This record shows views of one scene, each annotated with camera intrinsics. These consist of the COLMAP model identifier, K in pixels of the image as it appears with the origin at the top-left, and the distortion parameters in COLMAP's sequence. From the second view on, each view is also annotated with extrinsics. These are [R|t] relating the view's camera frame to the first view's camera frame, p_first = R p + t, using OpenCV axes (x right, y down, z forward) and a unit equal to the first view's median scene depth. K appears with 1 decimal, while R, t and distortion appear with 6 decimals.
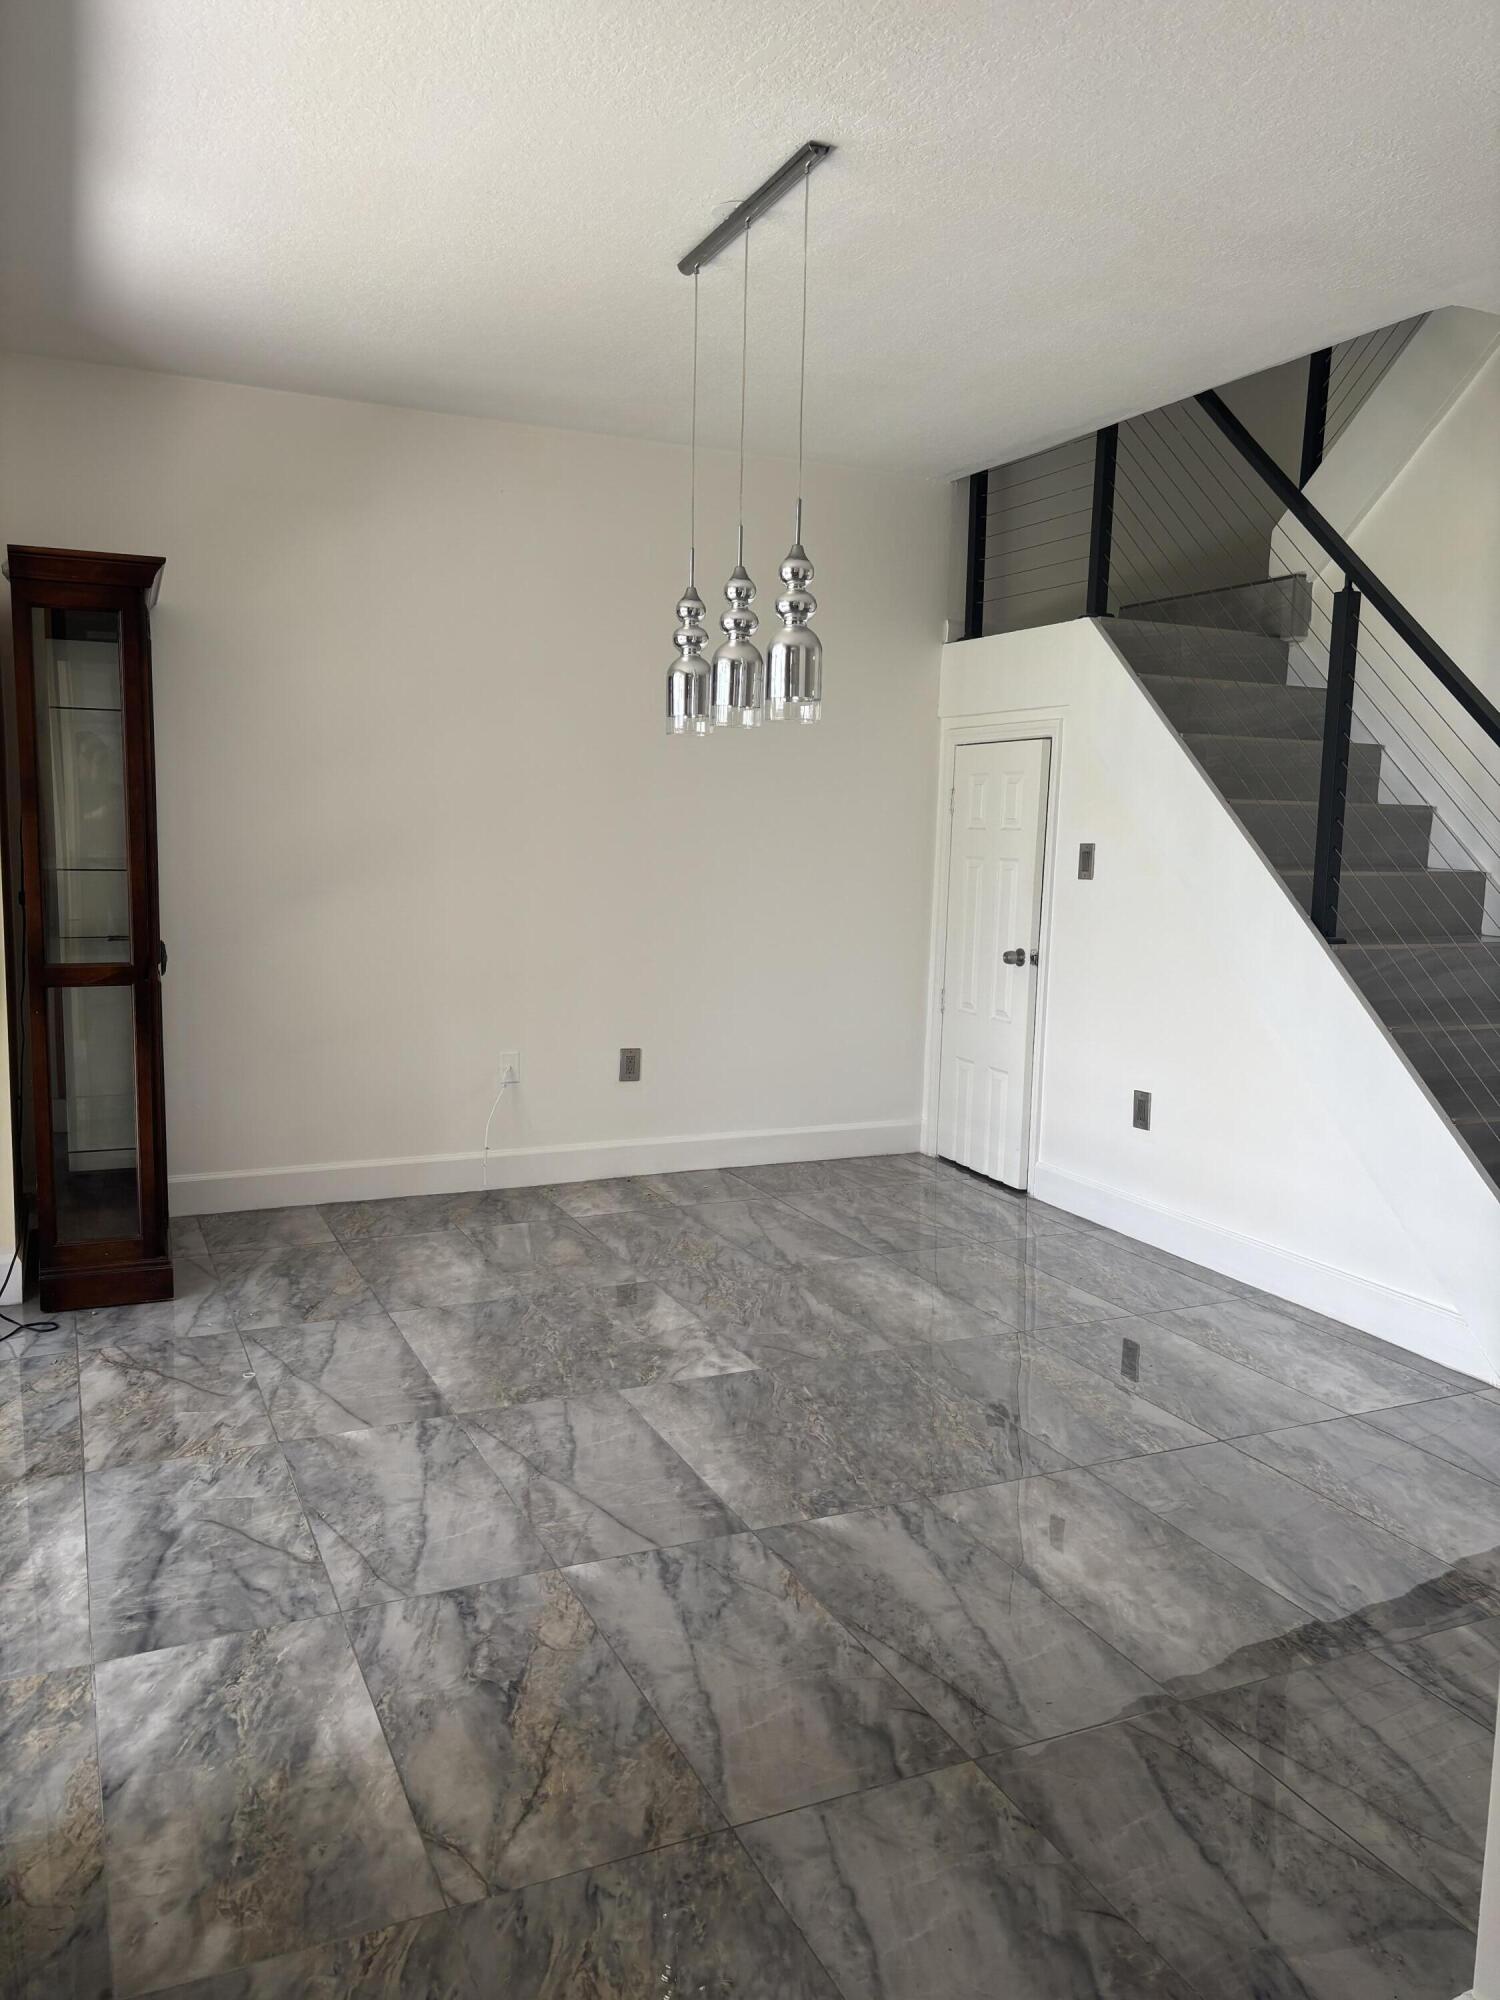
lens RADIAL K [[1530.3, 0, 738.3], [0, 1530.3, 992.1], [0, 0, 1]] dist [0.031805, -0.015901]
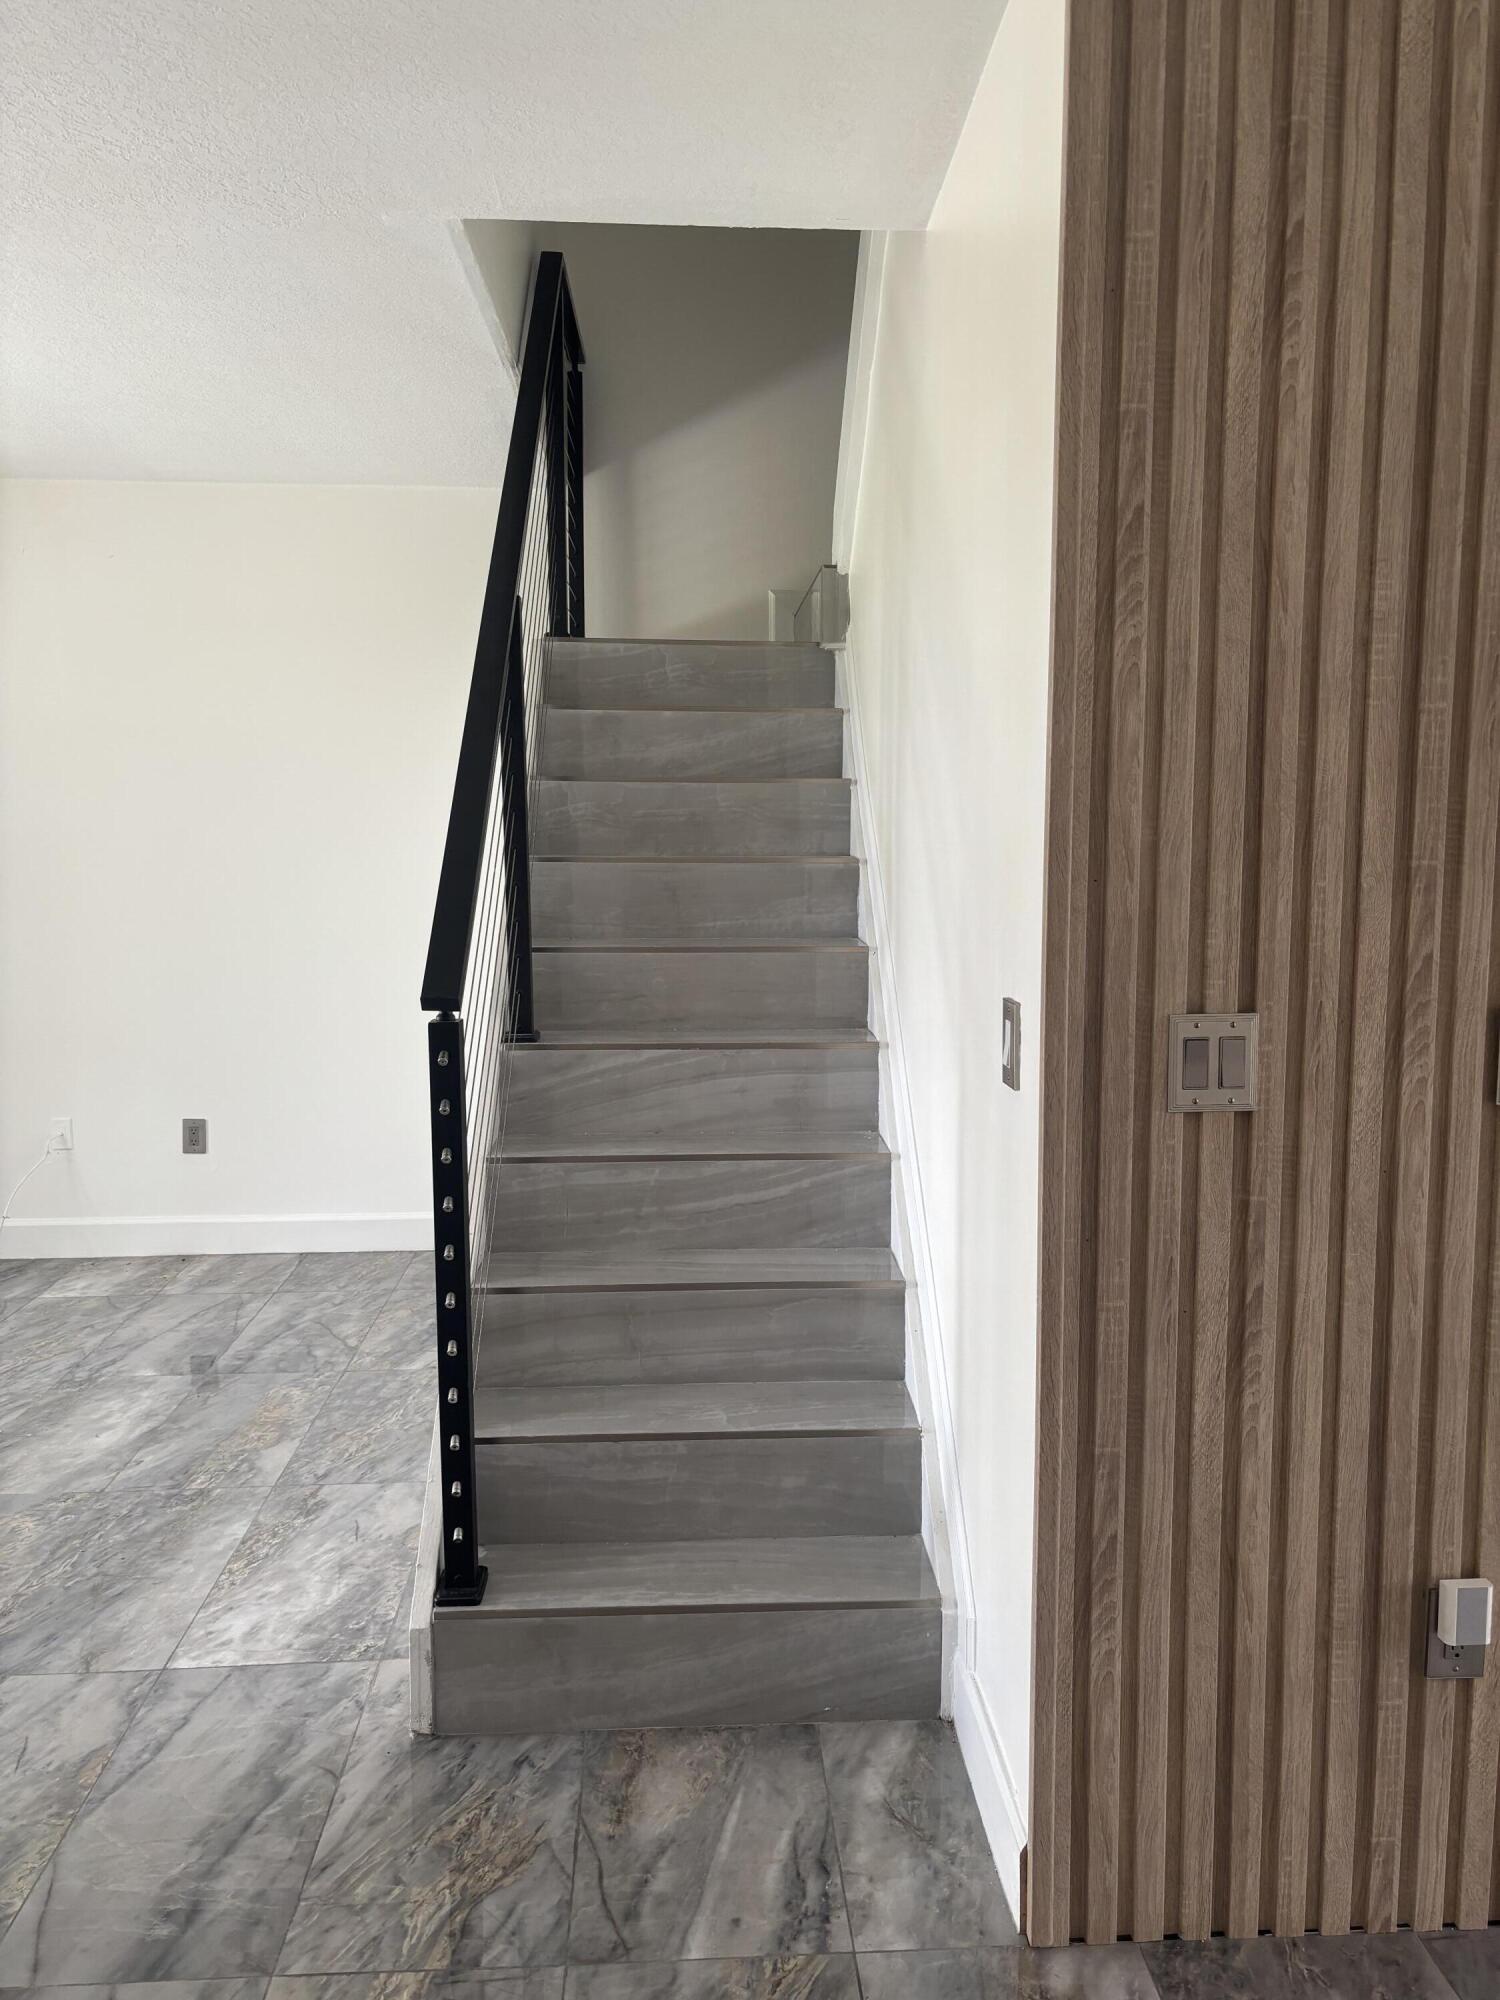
lens RADIAL K [[1530.3, 0, 751.8], [0, 1530.3, 1008.0], [0, 0, 1]] dist [0.031805, -0.015901]
pose [[0.940521, 0.025643, -0.338766, 0.584482], [-0.030116, 0.999515, -0.007953, -0.034558], [0.338397, 0.017682, 0.940837, 0.237341]]
